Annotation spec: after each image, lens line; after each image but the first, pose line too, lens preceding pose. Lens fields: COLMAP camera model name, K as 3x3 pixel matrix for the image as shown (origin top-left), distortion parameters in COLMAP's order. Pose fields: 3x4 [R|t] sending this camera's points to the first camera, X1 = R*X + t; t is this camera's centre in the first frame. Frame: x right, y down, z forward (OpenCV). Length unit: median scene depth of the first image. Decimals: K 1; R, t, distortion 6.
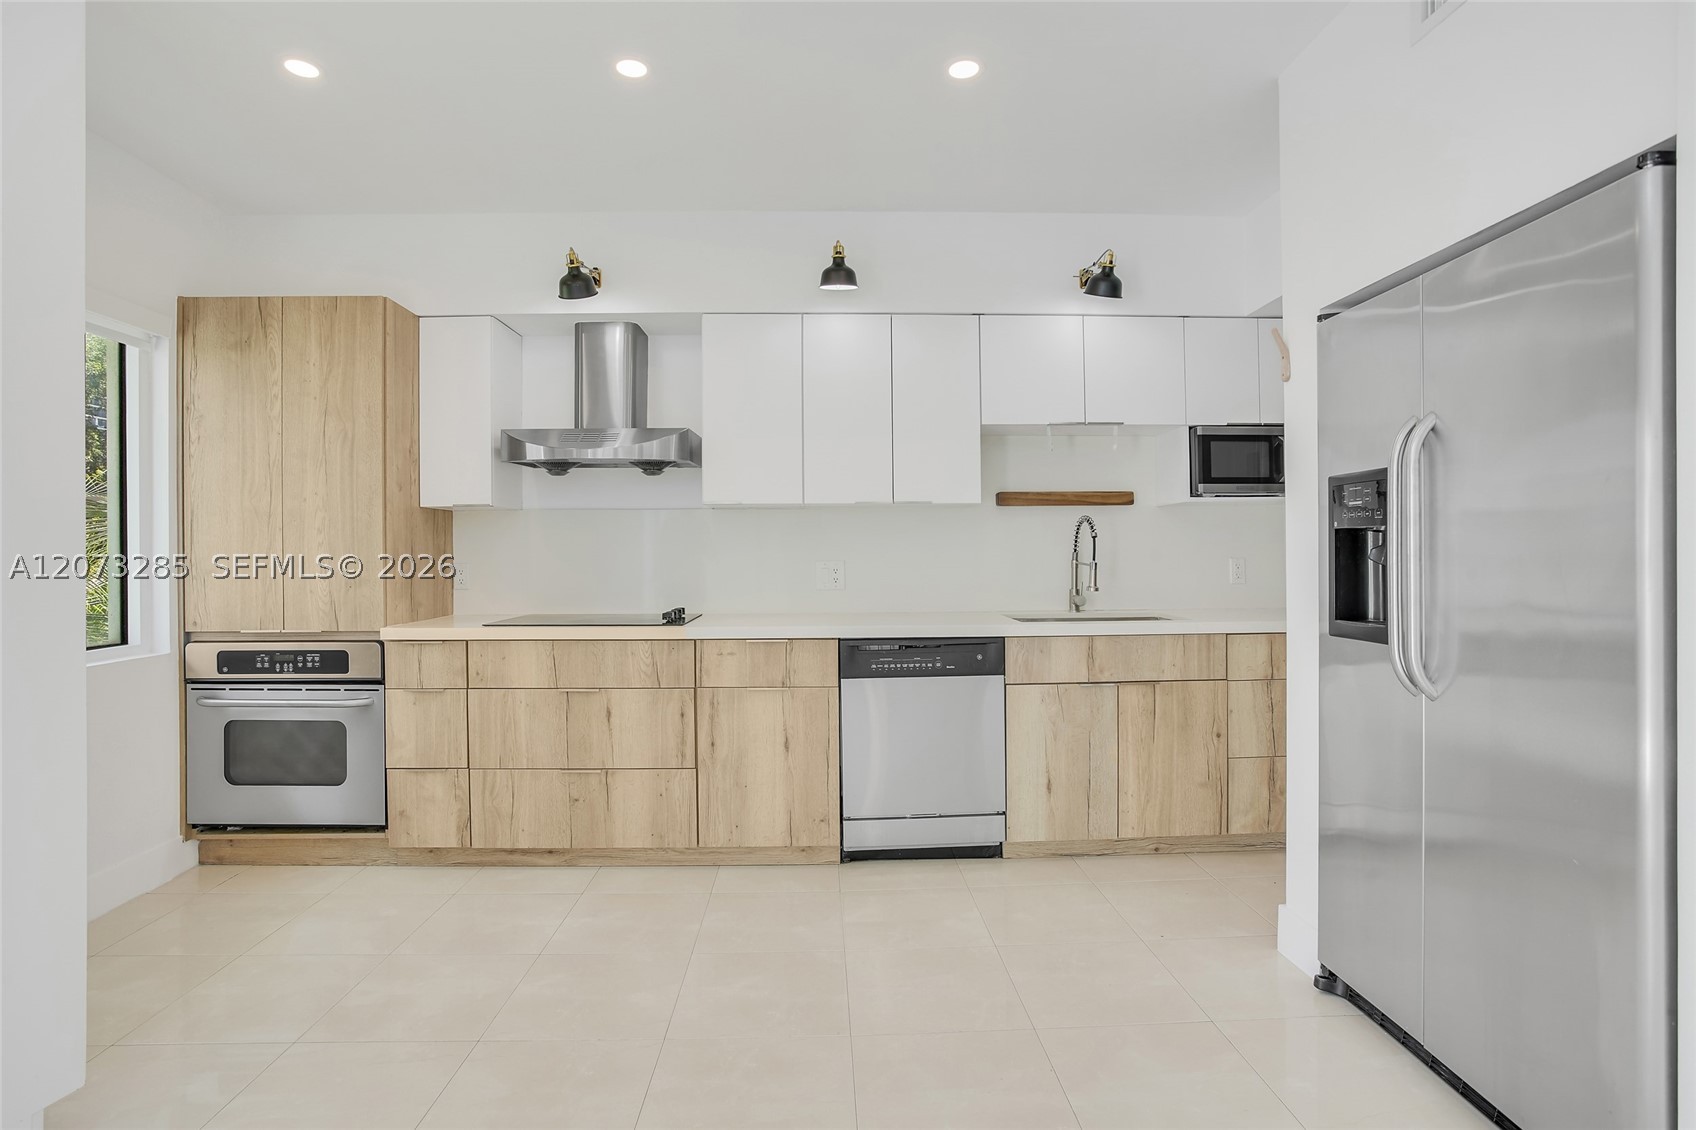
lens RADIAL K [[872.4, 0, 847.6], [0, 872.4, 474.2], [0, 0, 1]] dist [-0.067034, 0.036428]
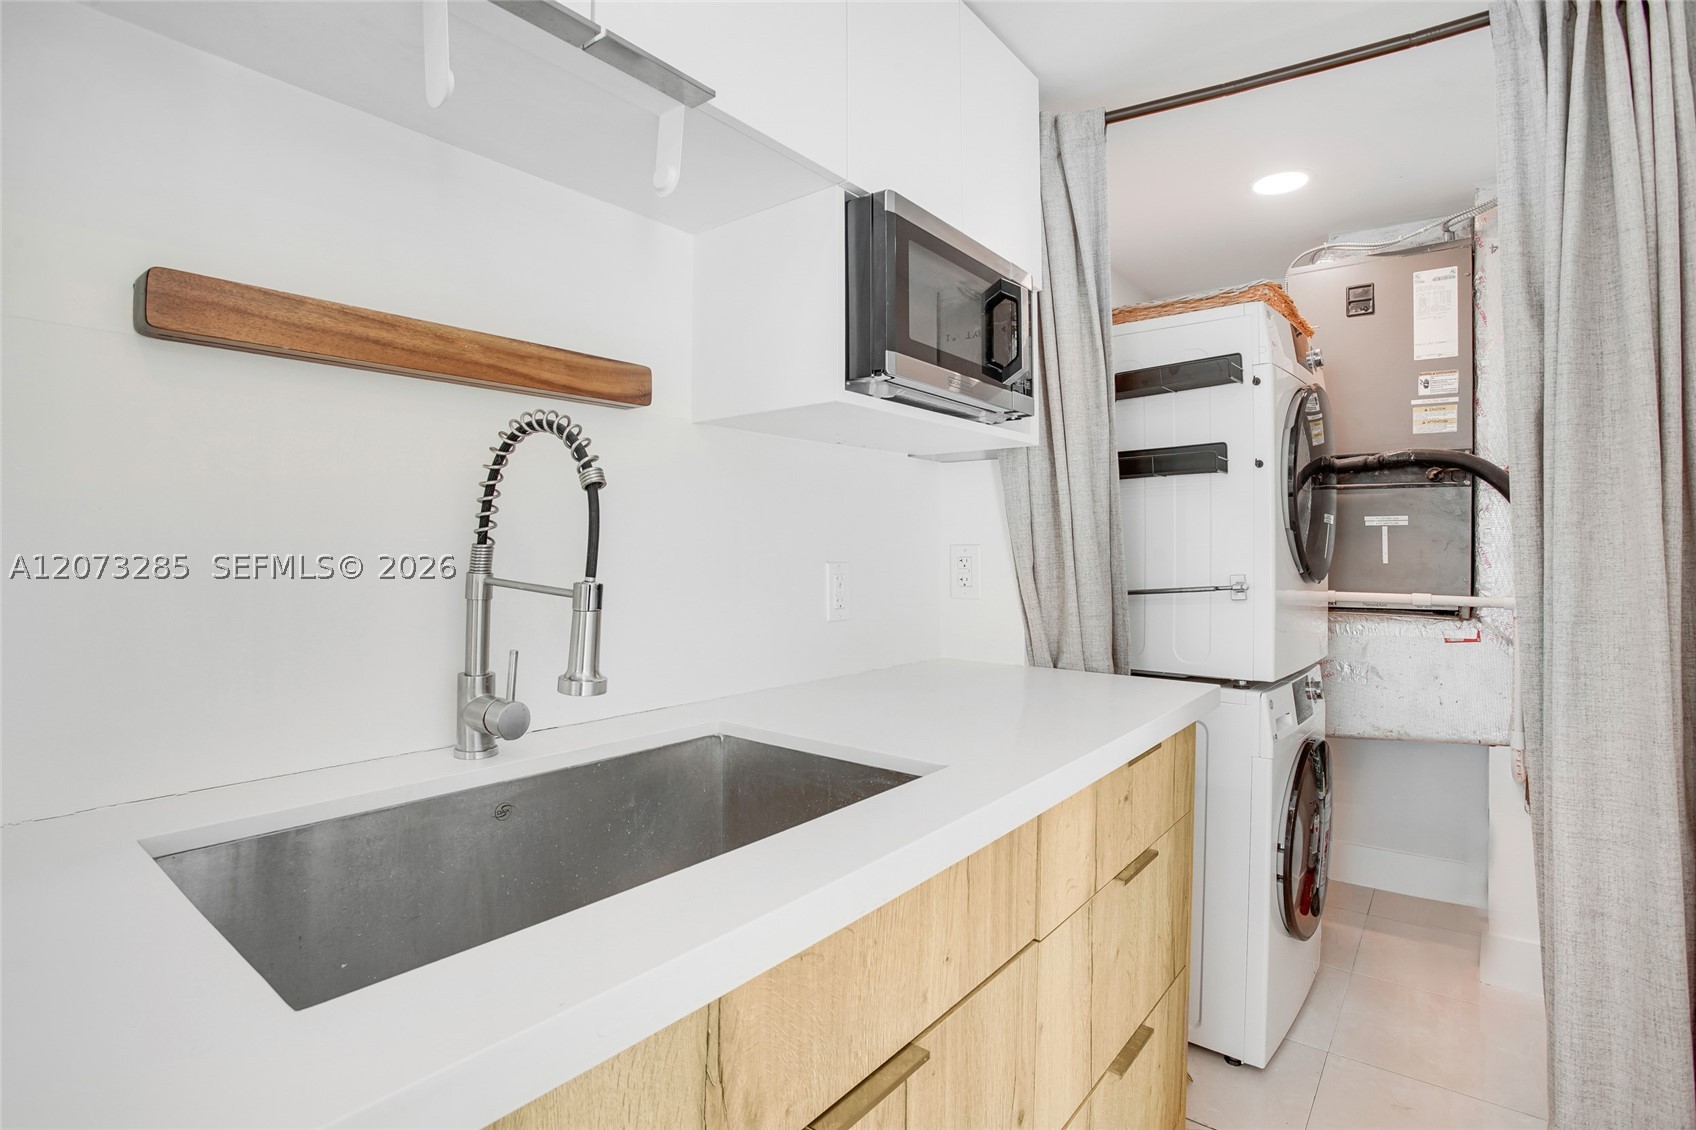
lens RADIAL K [[846.4, 0, 849.8], [0, 846.4, 535.2], [0, 0, 1]] dist [-0.065686, 0.024868]
pose [[0.657263, 0.018181, 0.753442, 0.167114], [-0.078920, 0.995873, 0.044815, 0.079897], [-0.749518, -0.088917, 0.655986, 0.893620]]
